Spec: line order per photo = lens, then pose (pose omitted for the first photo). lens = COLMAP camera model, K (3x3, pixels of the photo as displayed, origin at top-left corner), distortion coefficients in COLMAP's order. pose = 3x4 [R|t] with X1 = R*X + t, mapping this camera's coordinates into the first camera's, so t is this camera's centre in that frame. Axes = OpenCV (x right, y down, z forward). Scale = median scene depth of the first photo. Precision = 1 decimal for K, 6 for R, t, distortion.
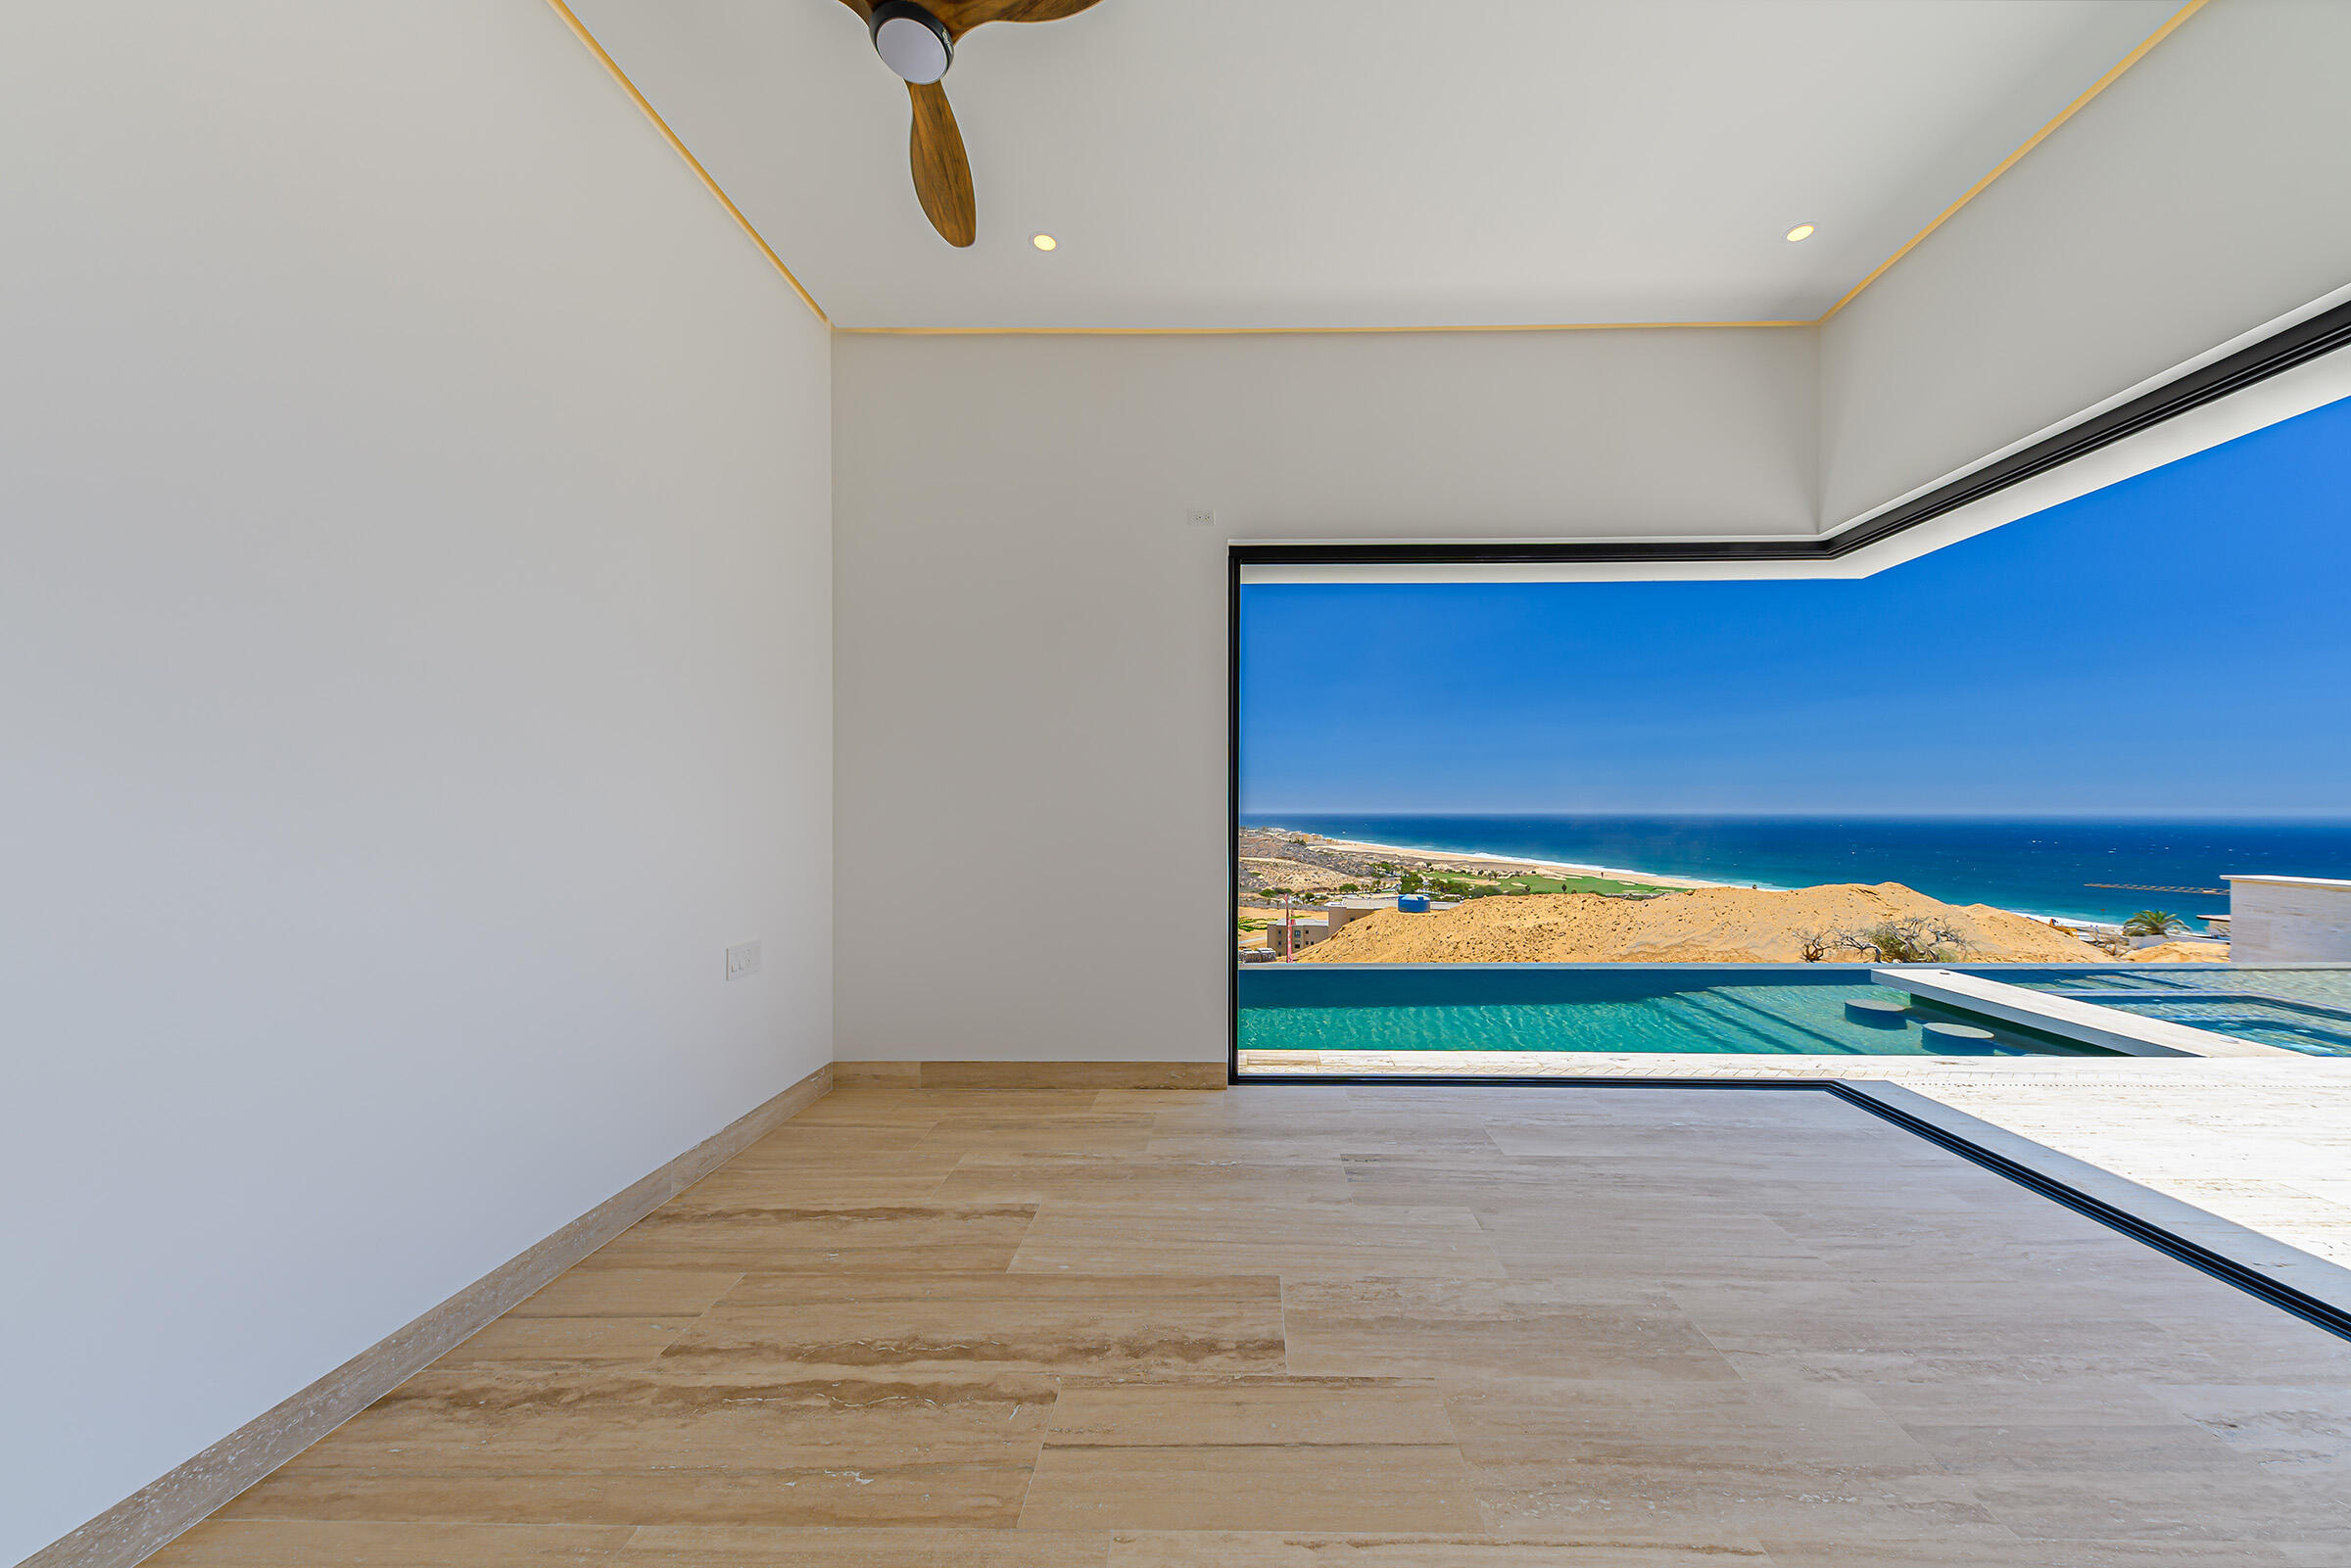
lens RADIAL K [[808.5, 0, 1188.8], [0, 808.5, 802.0], [0, 0, 1]] dist [0.018669, -0.006734]
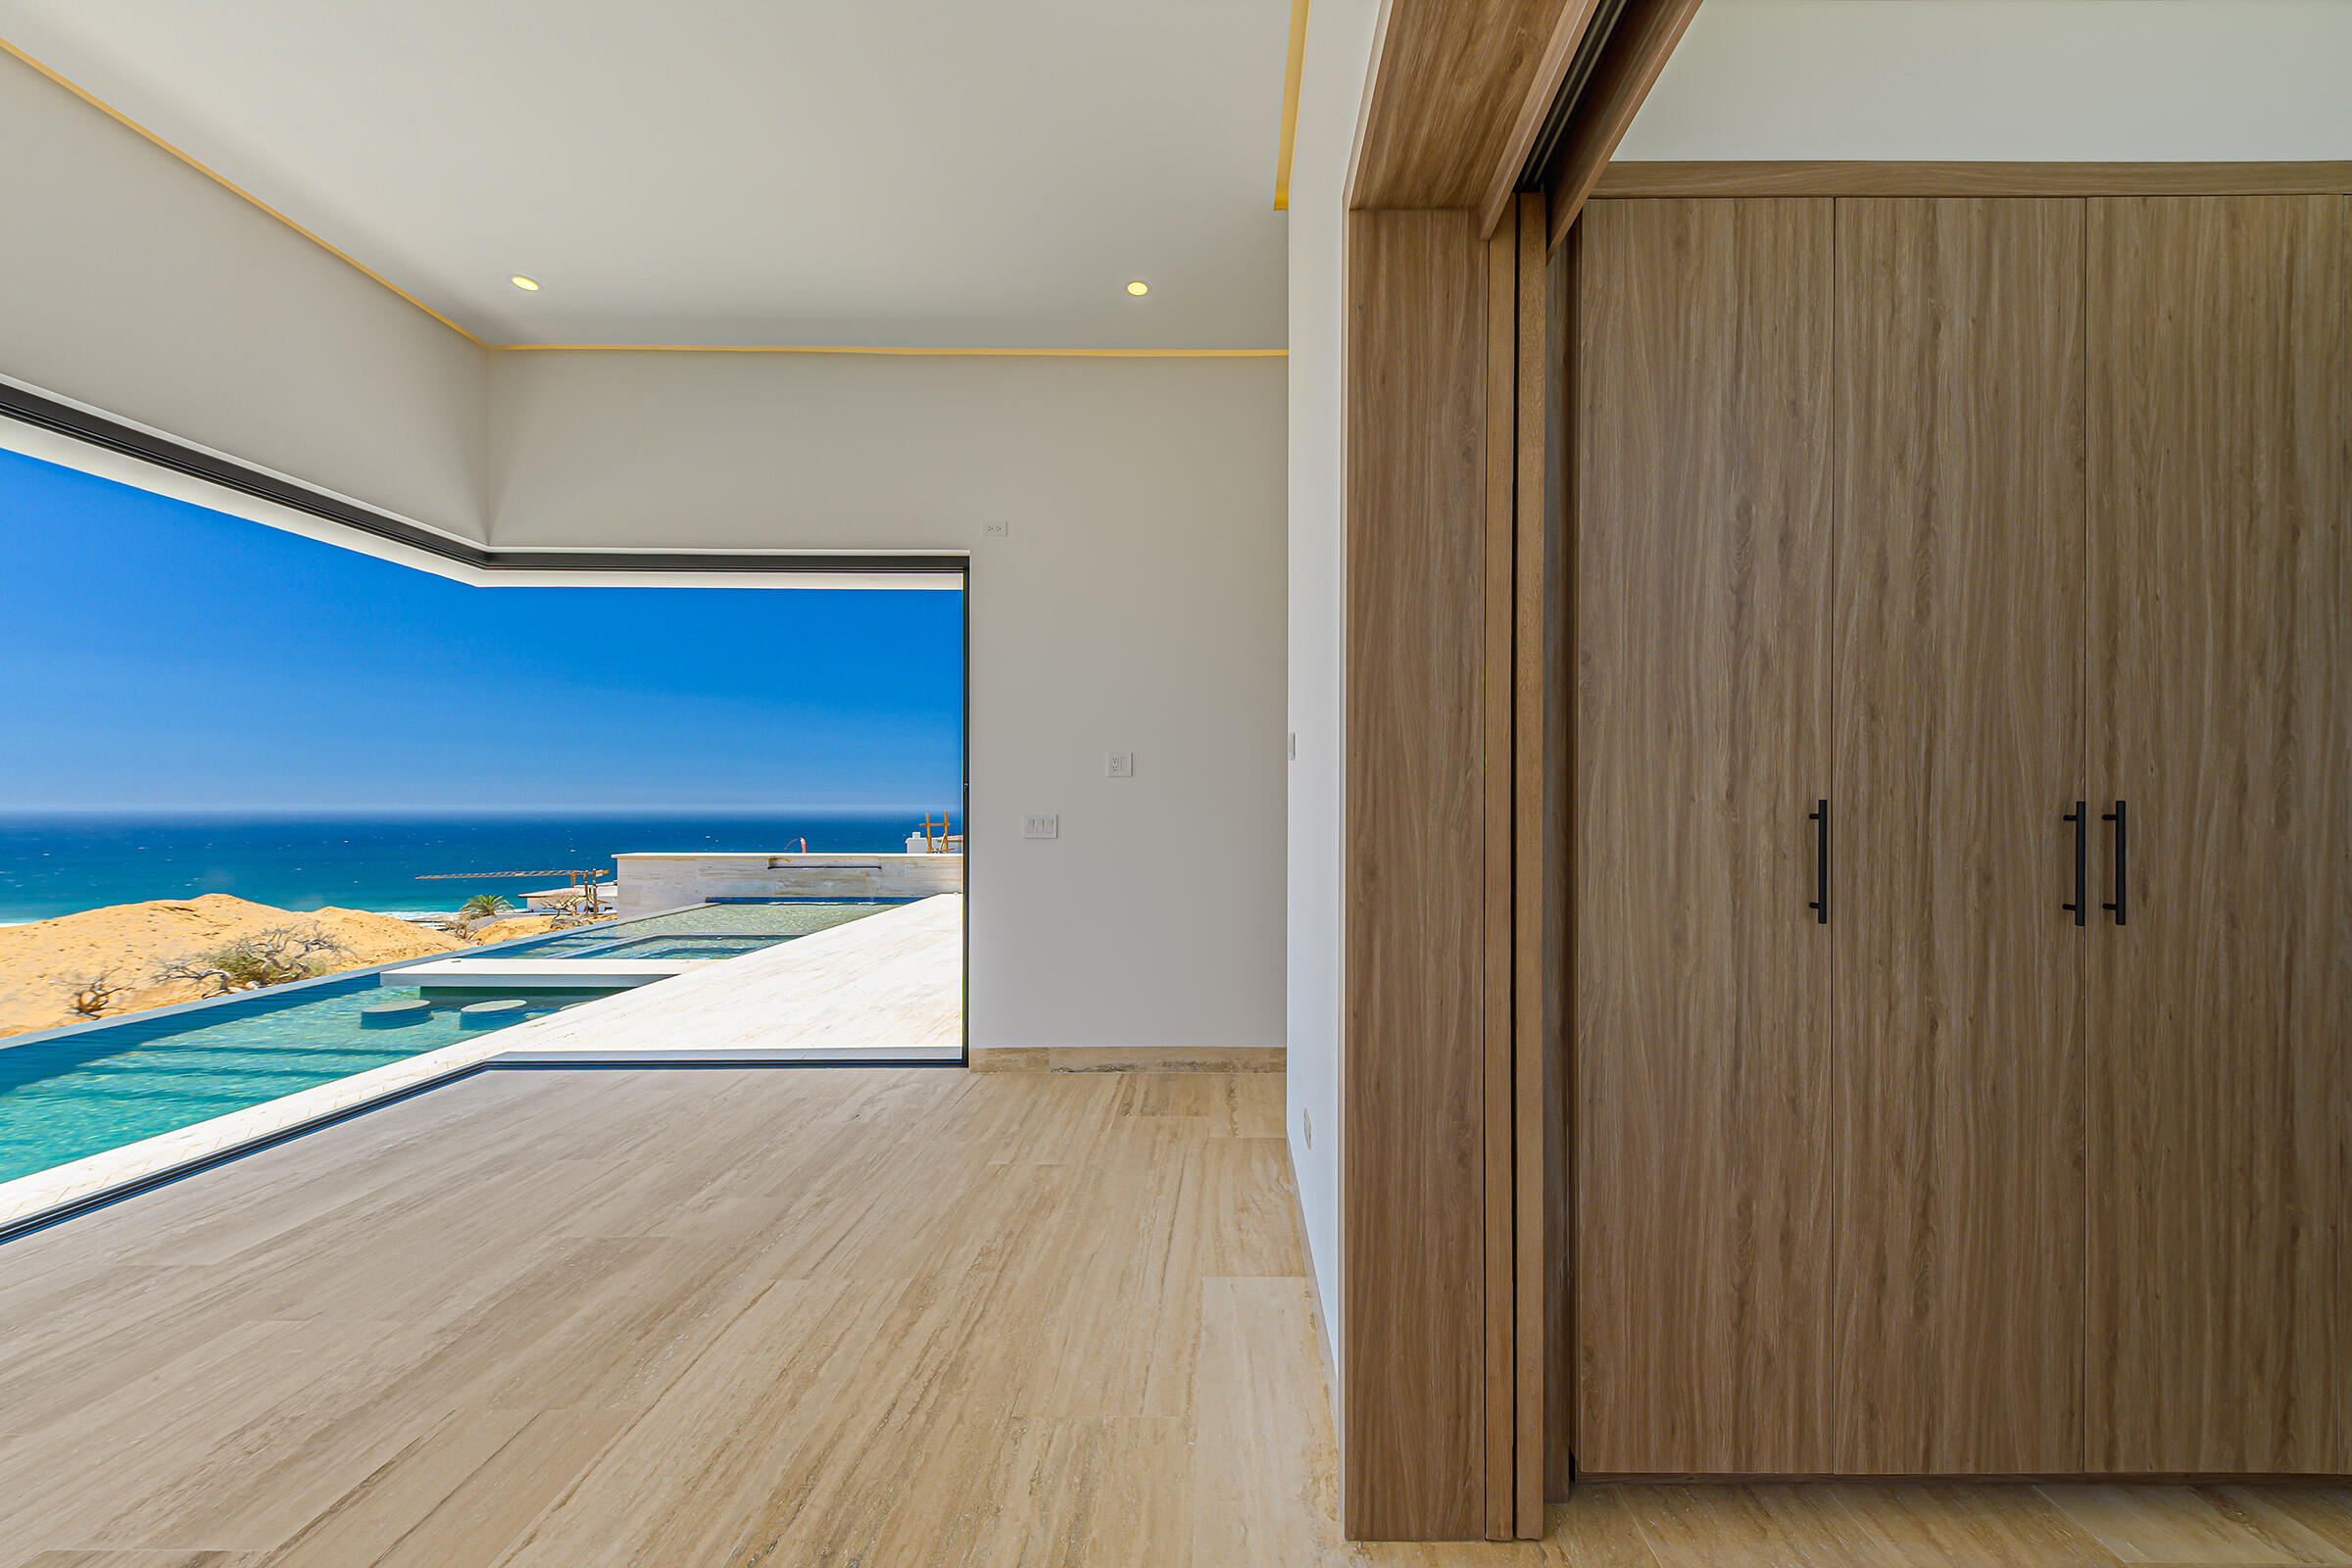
lens RADIAL K [[824.9, 0, 1258.0], [0, 824.9, 809.8], [0, 0, 1]] dist [0.022064, -0.007083]
pose [[-0.057412, -0.004472, 0.998341, -0.441876], [-0.010434, 0.999938, 0.003880, 0.001465], [-0.998296, -0.010194, -0.057455, 0.086056]]
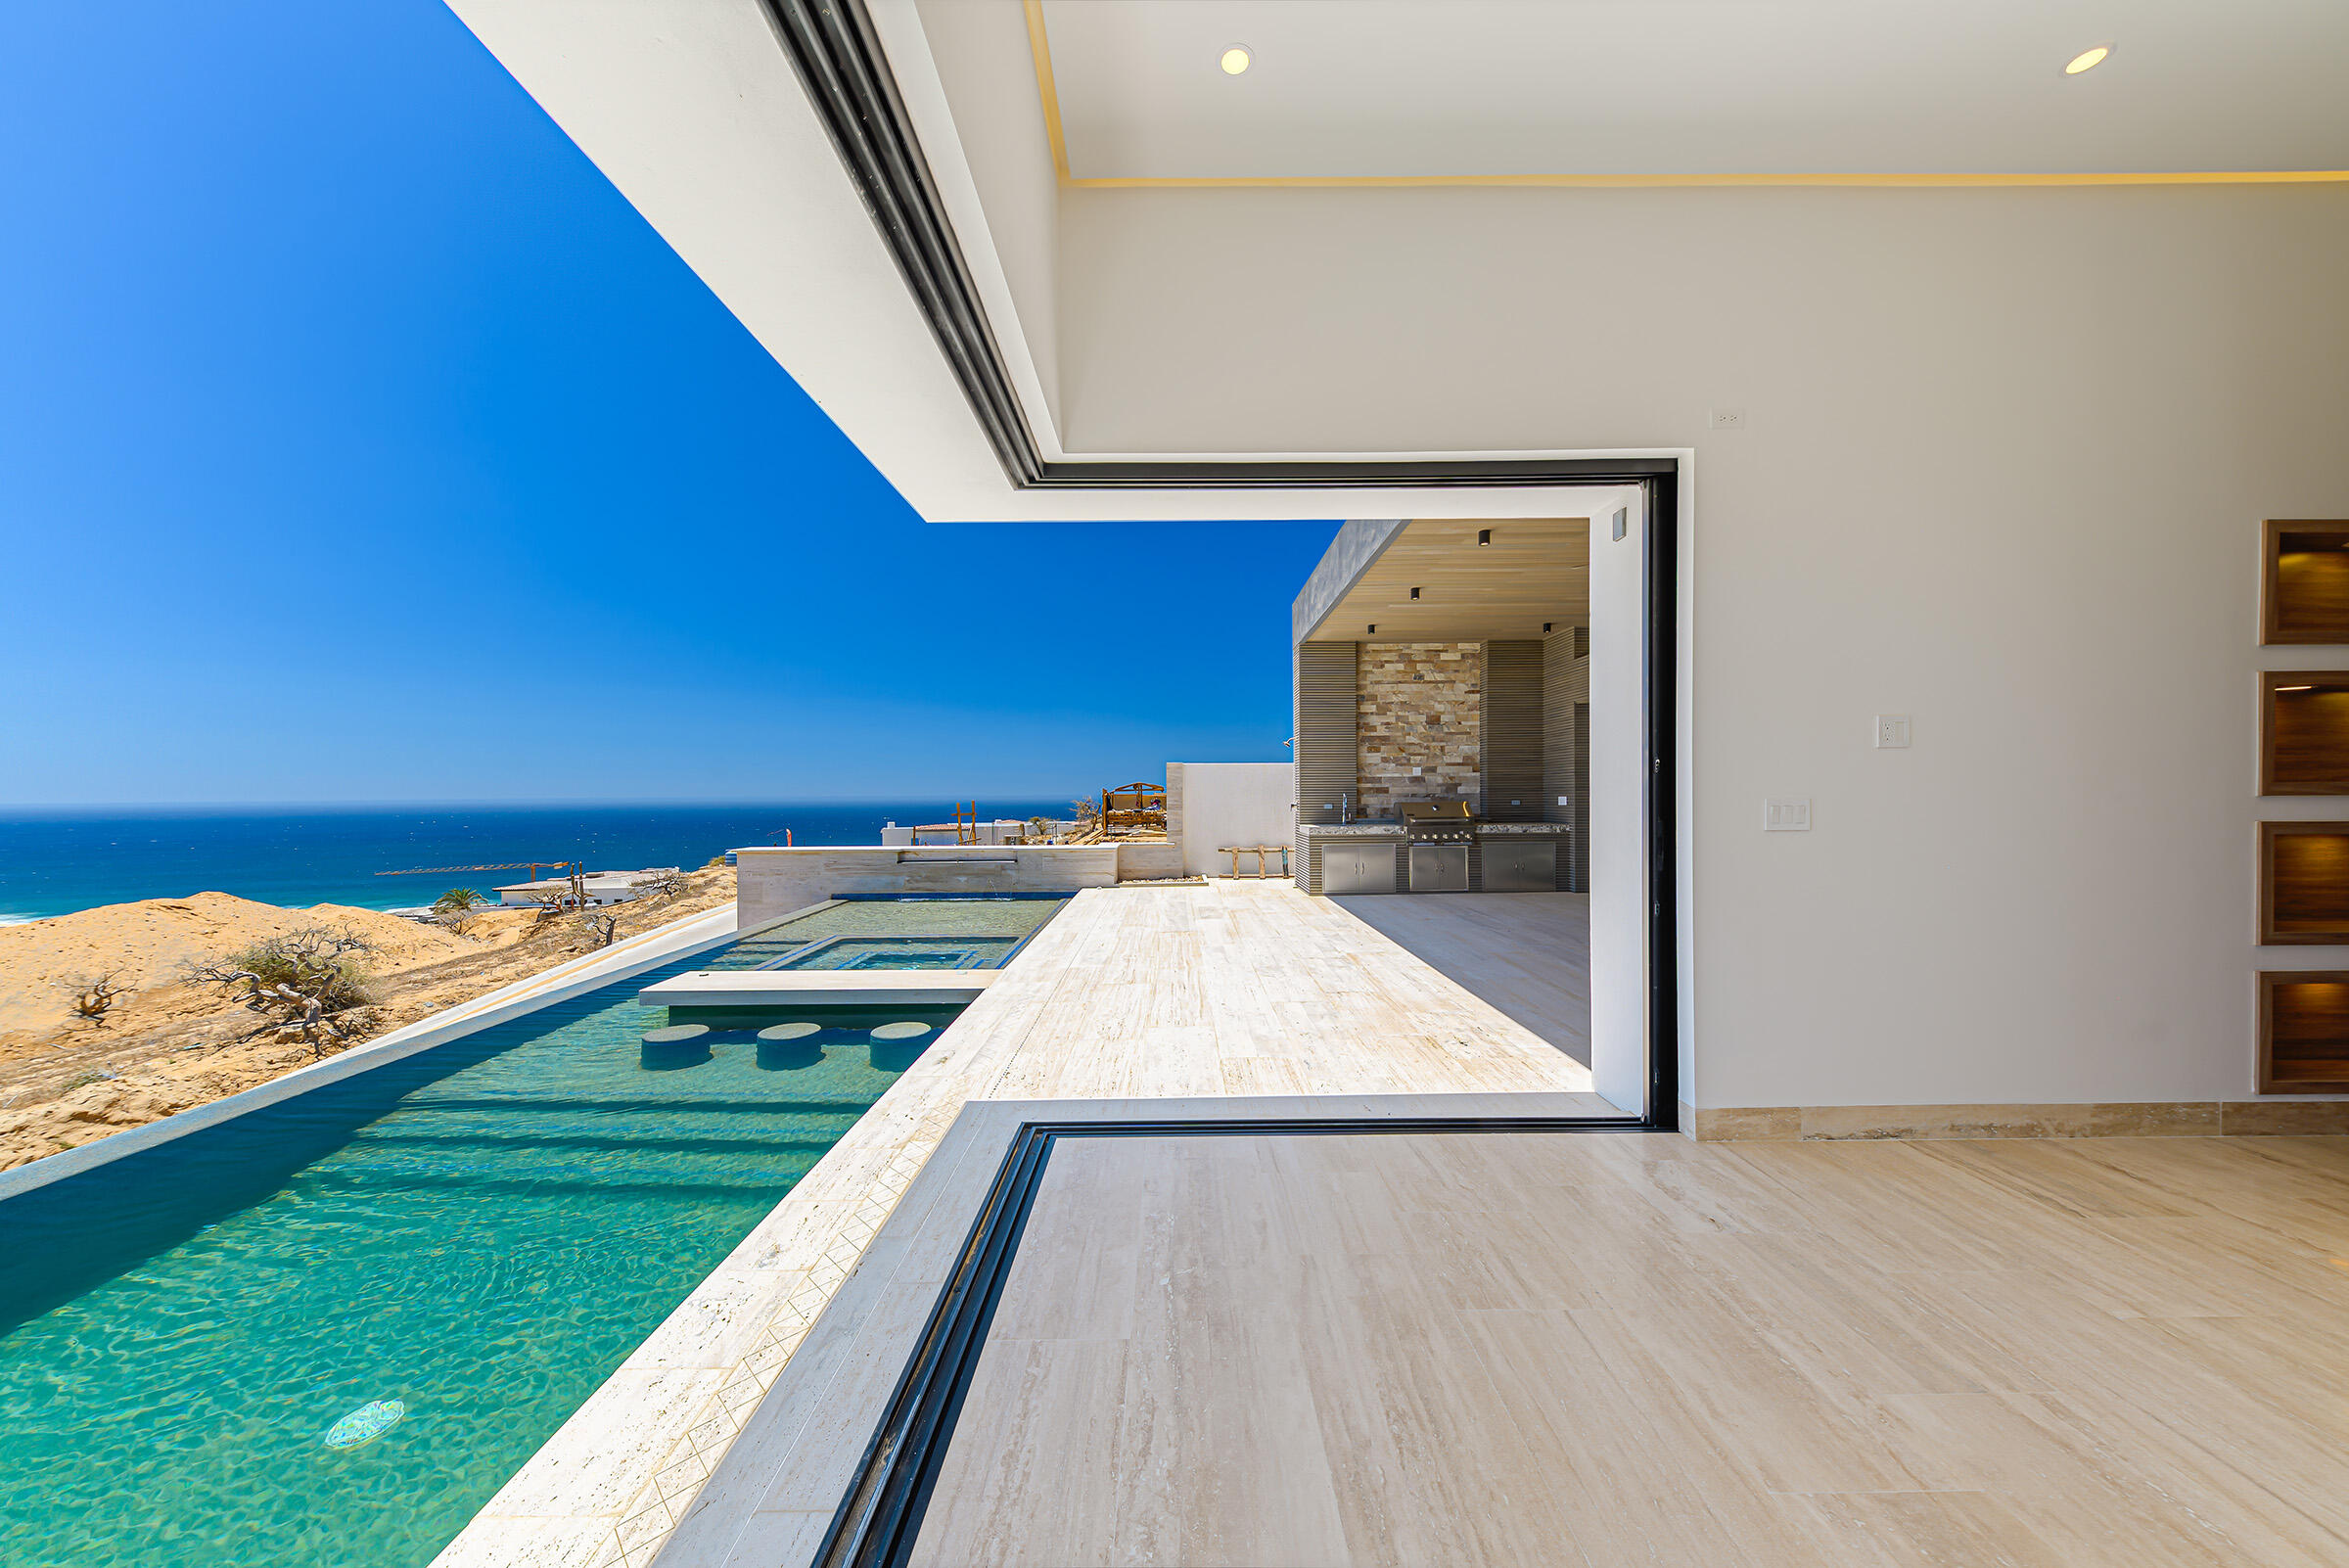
lens RADIAL K [[807.9, 0, 1187.8], [0, 807.9, 802.0], [0, 0, 1]] dist [0.018669, -0.006734]
pose [[-0.066023, -0.010966, 0.997758, -0.041926], [-0.000798, 0.999940, 0.010937, 0.010493], [-0.997818, -0.000074, -0.066028, 1.129738]]
